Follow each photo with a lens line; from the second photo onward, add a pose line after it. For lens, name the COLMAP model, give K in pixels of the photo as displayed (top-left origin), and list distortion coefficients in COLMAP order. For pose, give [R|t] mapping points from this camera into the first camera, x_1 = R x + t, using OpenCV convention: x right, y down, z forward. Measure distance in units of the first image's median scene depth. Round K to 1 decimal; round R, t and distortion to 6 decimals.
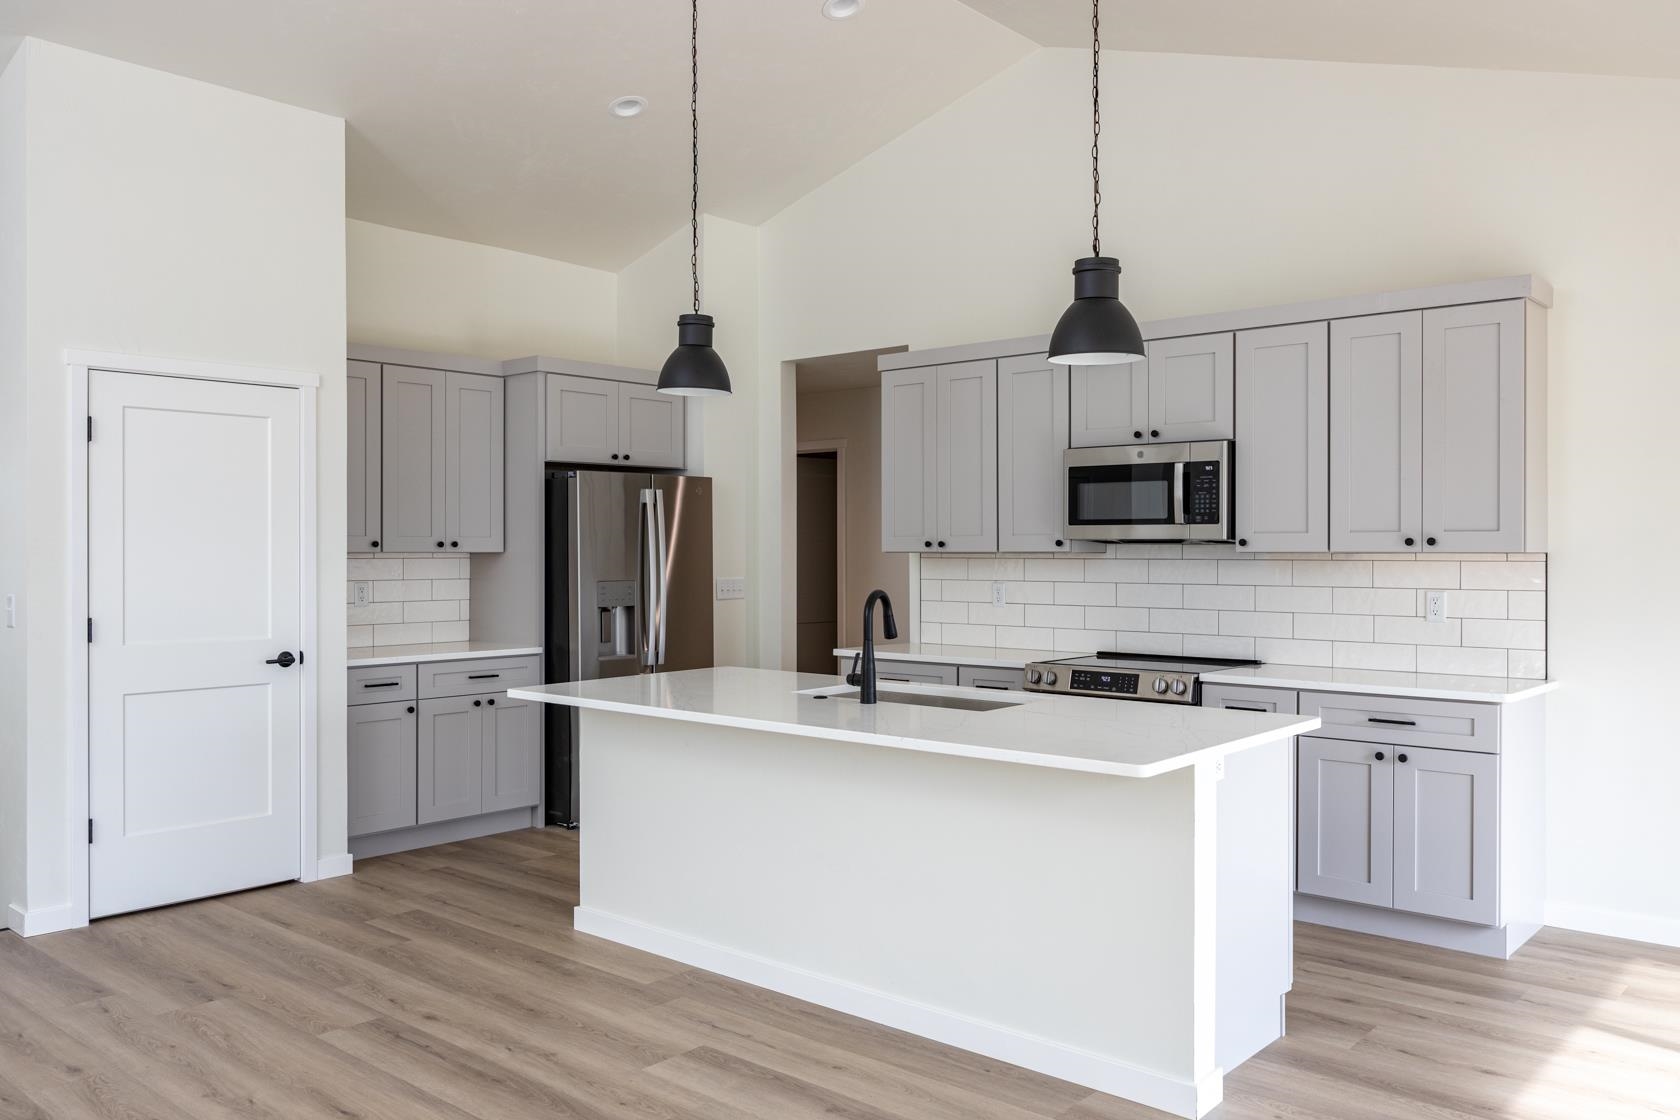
lens RADIAL K [[1310.6, 0, 832.8], [0, 1310.6, 558.3], [0, 0, 1]] dist [-0.001974, -0.009726]
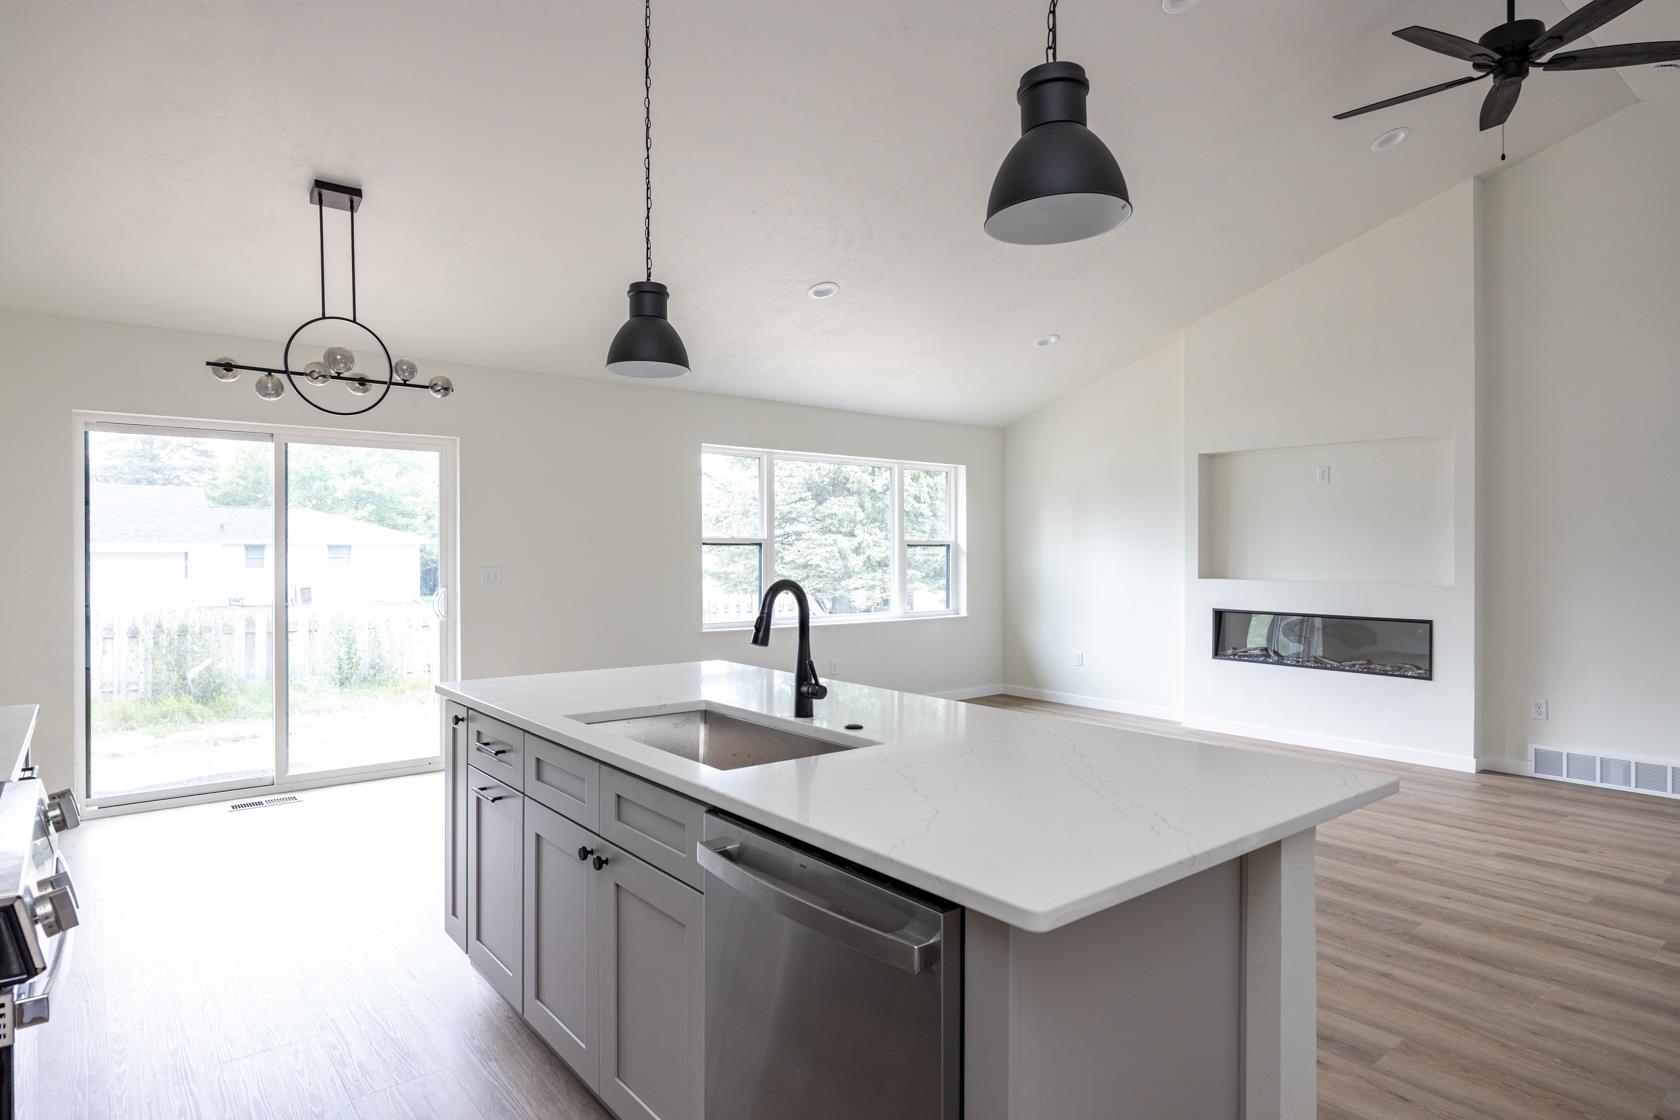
lens RADIAL K [[957.9, 0, 847.2], [0, 957.9, 550.7], [0, 0, 1]] dist [-0.000997, -0.000276]
pose [[-0.987870, 0.004321, 0.155225, -0.099376], [0.005045, 0.999978, 0.004272, 0.004884], [-0.155203, 0.005003, -0.987870, 1.653666]]
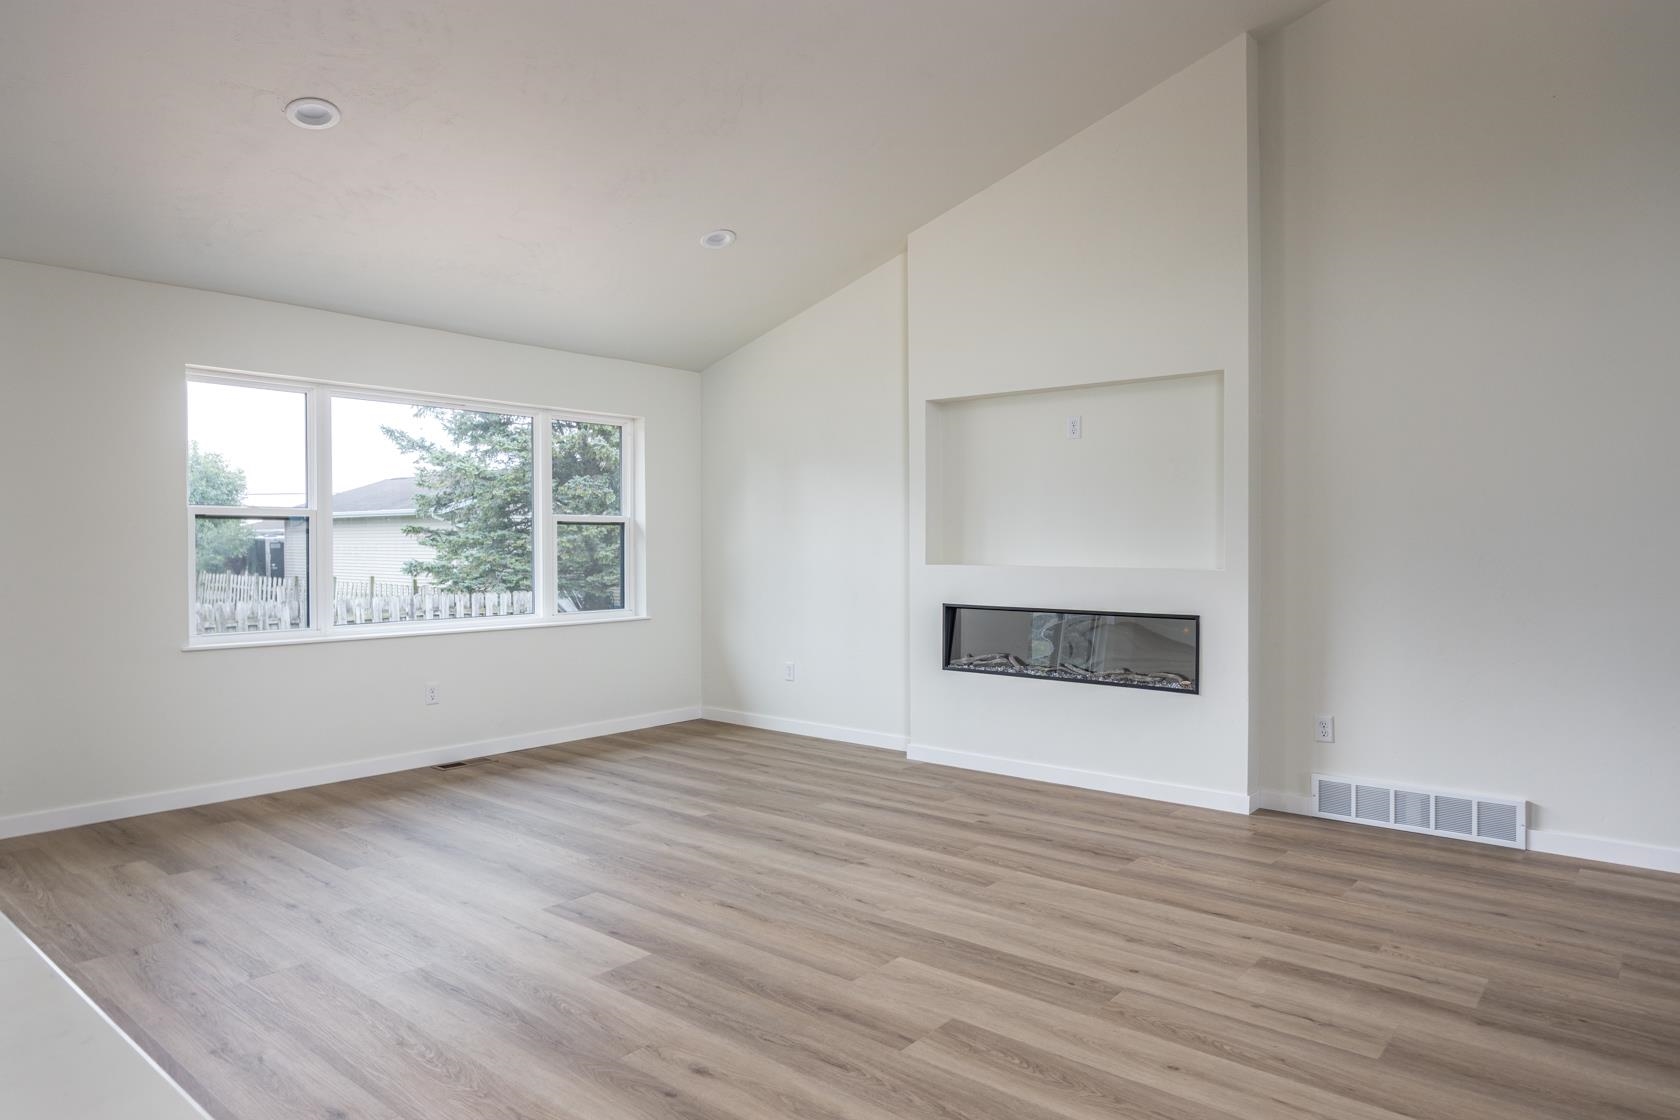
lens RADIAL K [[1033.6, 0, 852.6], [0, 1033.6, 554.2], [0, 0, 1]] dist [-0.002202, 0.003886]
pose [[-0.999565, 0.007485, -0.028515, -0.319377], [0.007067, 0.999867, 0.014729, 0.030007], [0.028621, 0.014521, -0.999485, 1.257506]]
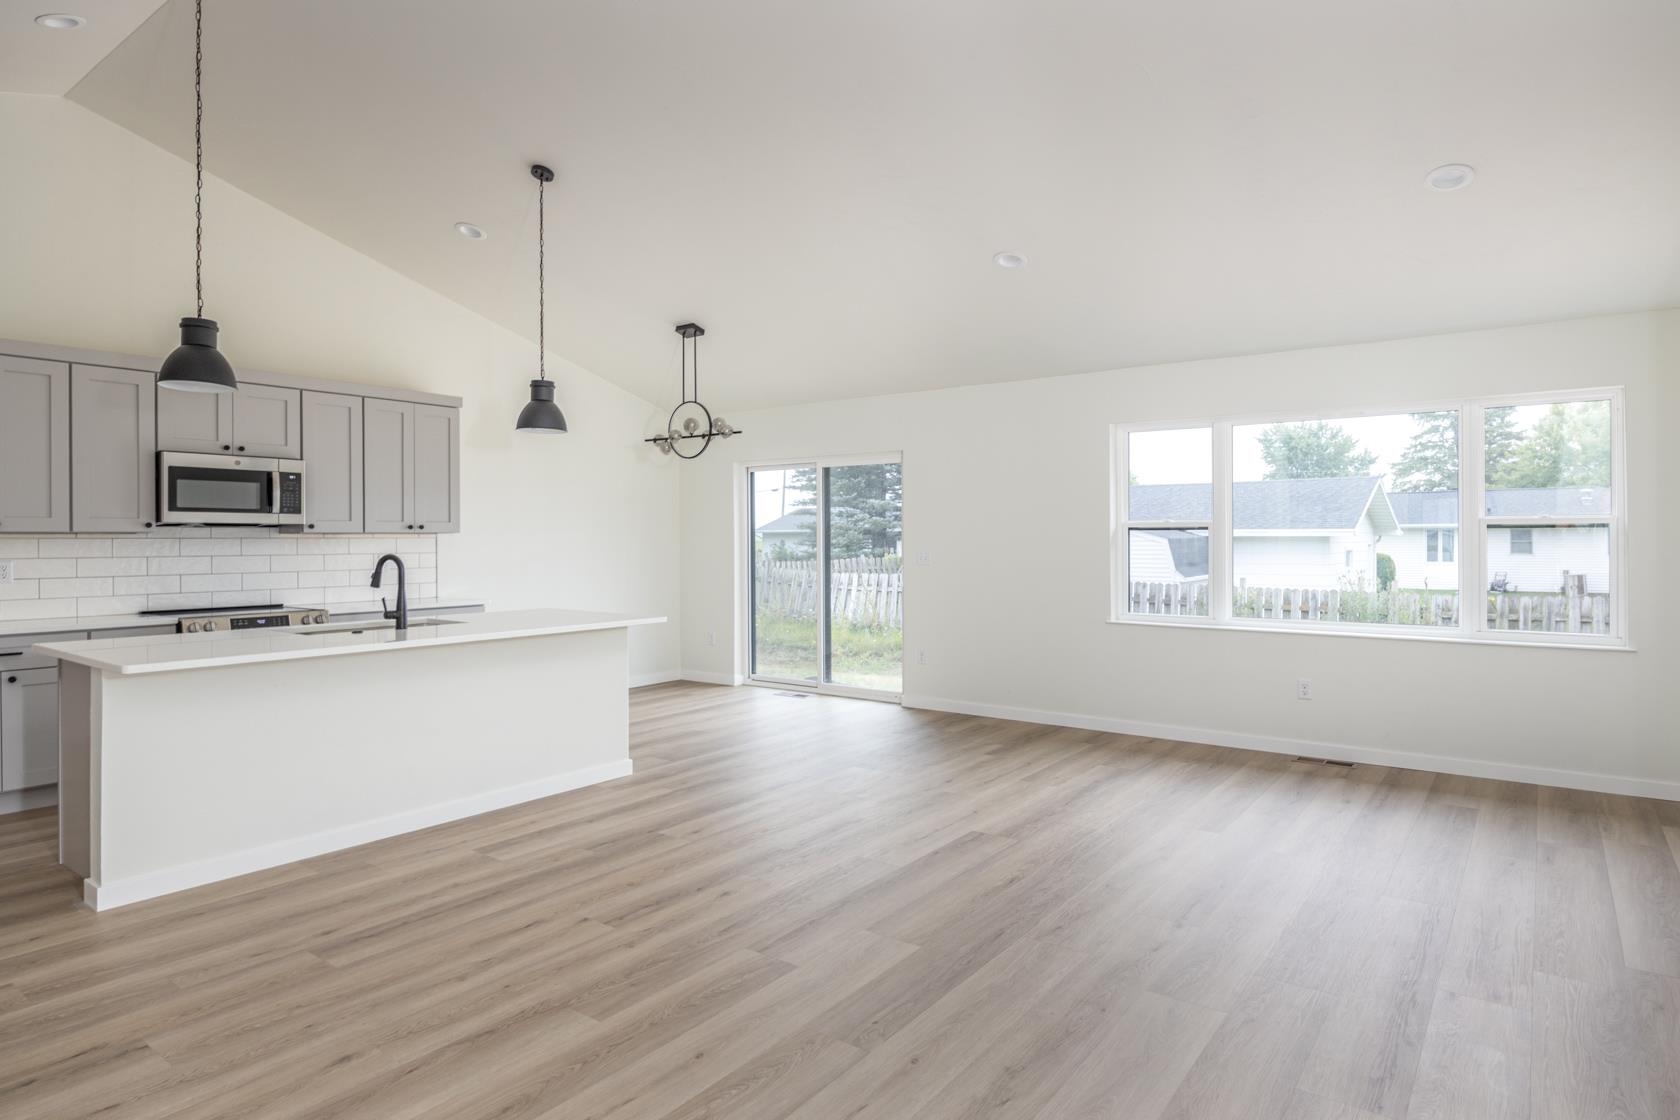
lens RADIAL K [[957.9, 0, 830.5], [0, 957.9, 531.8], [0, 0, 1]] dist [-0.000997, -0.000276]
pose [[-0.069795, 0.008219, 0.997528, -1.154982], [0.008698, 0.999933, -0.007630, 0.011293], [-0.997523, 0.008144, -0.069861, 0.608209]]
